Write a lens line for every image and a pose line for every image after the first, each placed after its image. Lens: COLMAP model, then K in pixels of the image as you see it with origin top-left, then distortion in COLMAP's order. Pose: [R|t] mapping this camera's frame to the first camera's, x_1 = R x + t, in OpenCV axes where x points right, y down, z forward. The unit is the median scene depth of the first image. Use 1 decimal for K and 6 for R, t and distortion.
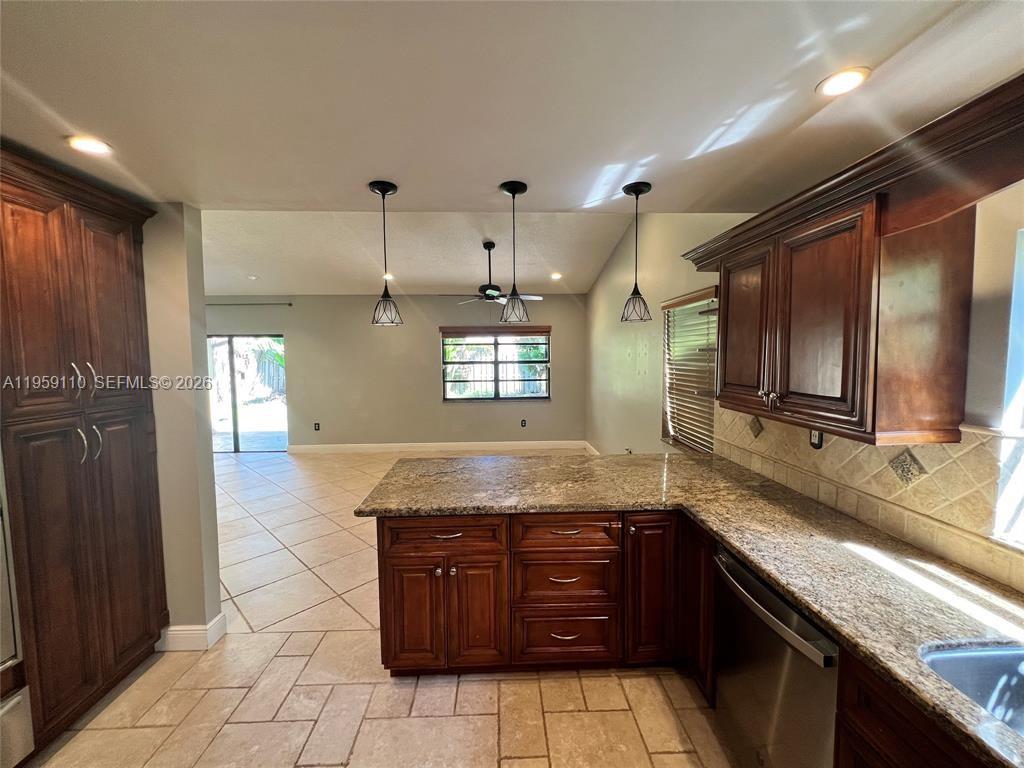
lens RADIAL K [[405.4, 0, 513.3], [0, 405.4, 380.9], [0, 0, 1]] dist [-0.002799, -0.000435]
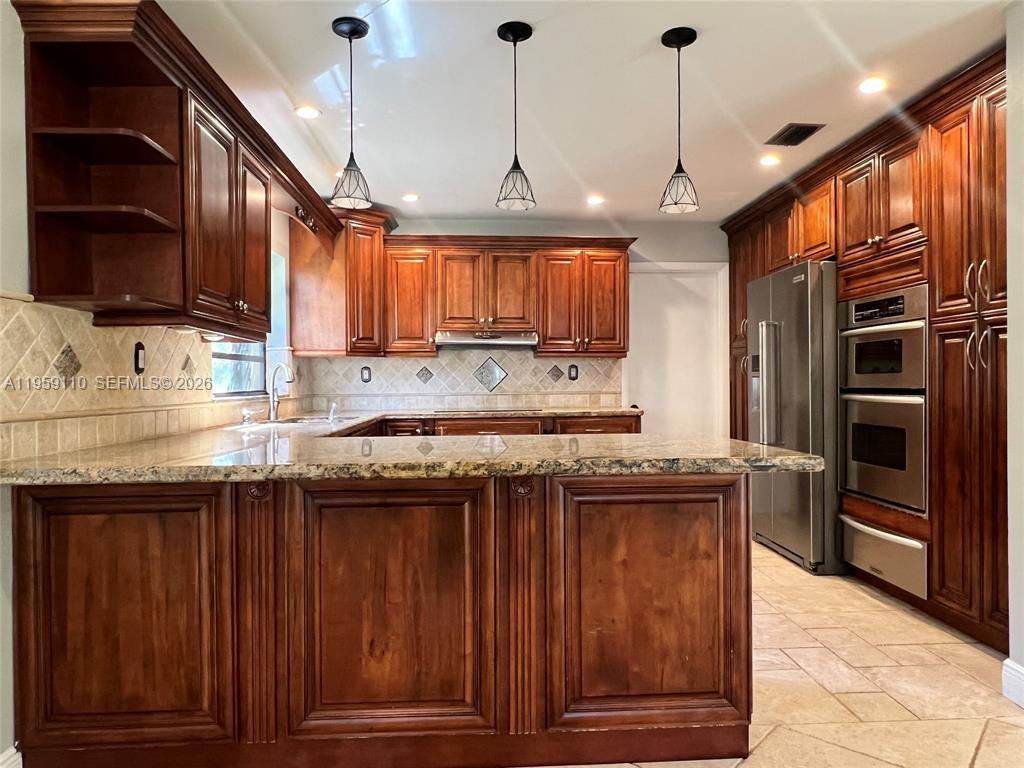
lens RADIAL K [[672.5, 0, 511.2], [0, 672.5, 383.7], [0, 0, 1]] dist [0.004802, 0.000059]
pose [[-0.999685, 0.016346, -0.019032, 0.047254], [0.014958, 0.997372, 0.070893, 0.102902], [0.020141, 0.070586, -0.997302, 2.392230]]
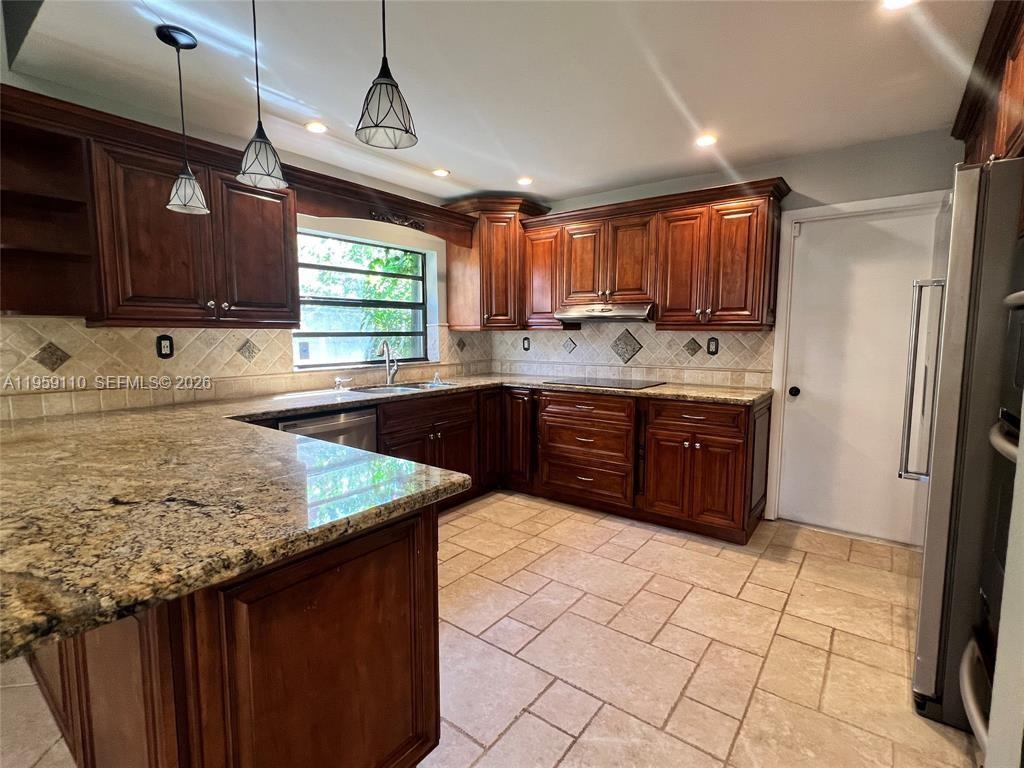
lens RADIAL K [[488.2, 0, 512.1], [0, 488.2, 381.1], [0, 0, 1]] dist [-0.001296, -0.000143]
pose [[-0.769943, -0.053232, 0.635888, -0.868477], [0.051488, 0.988082, 0.145058, 0.083914], [-0.636031, 0.144428, -0.758027, 1.456138]]
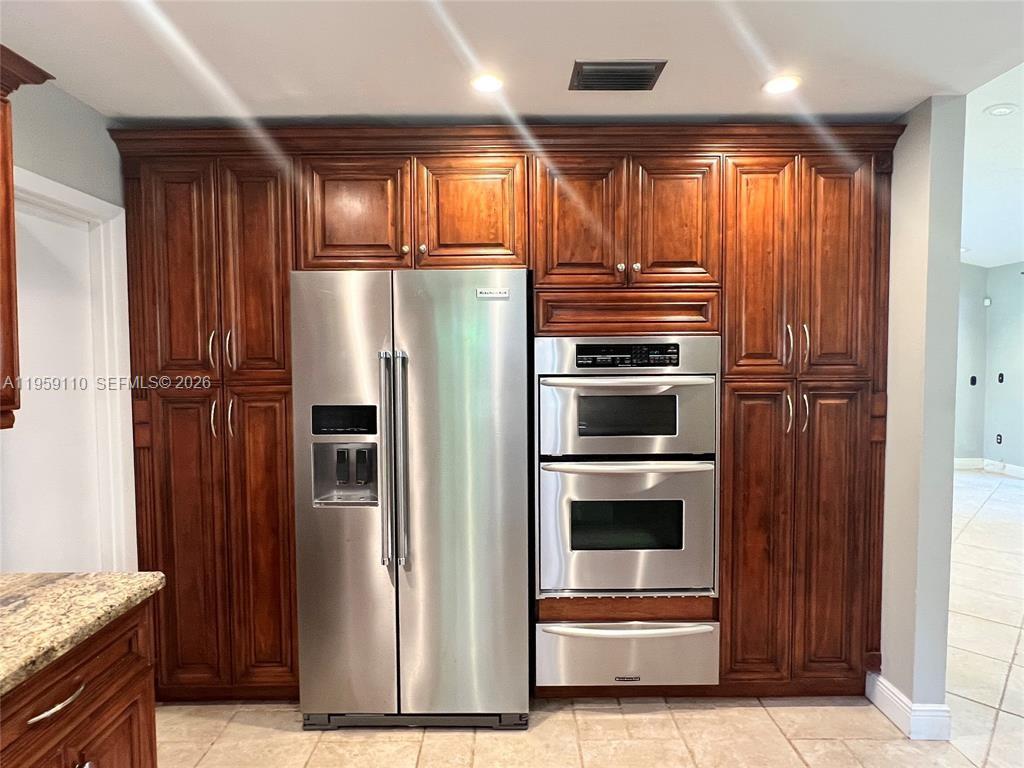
lens RADIAL K [[572.1, 0, 511.3], [0, 572.1, 385.6], [0, 0, 1]] dist [-0.003397, 0.001328]
pose [[-0.033959, 0.051778, -0.998081, 0.257412], [-0.059934, 0.996754, 0.053748, 0.059755], [0.997625, 0.061644, -0.030746, 0.370783]]
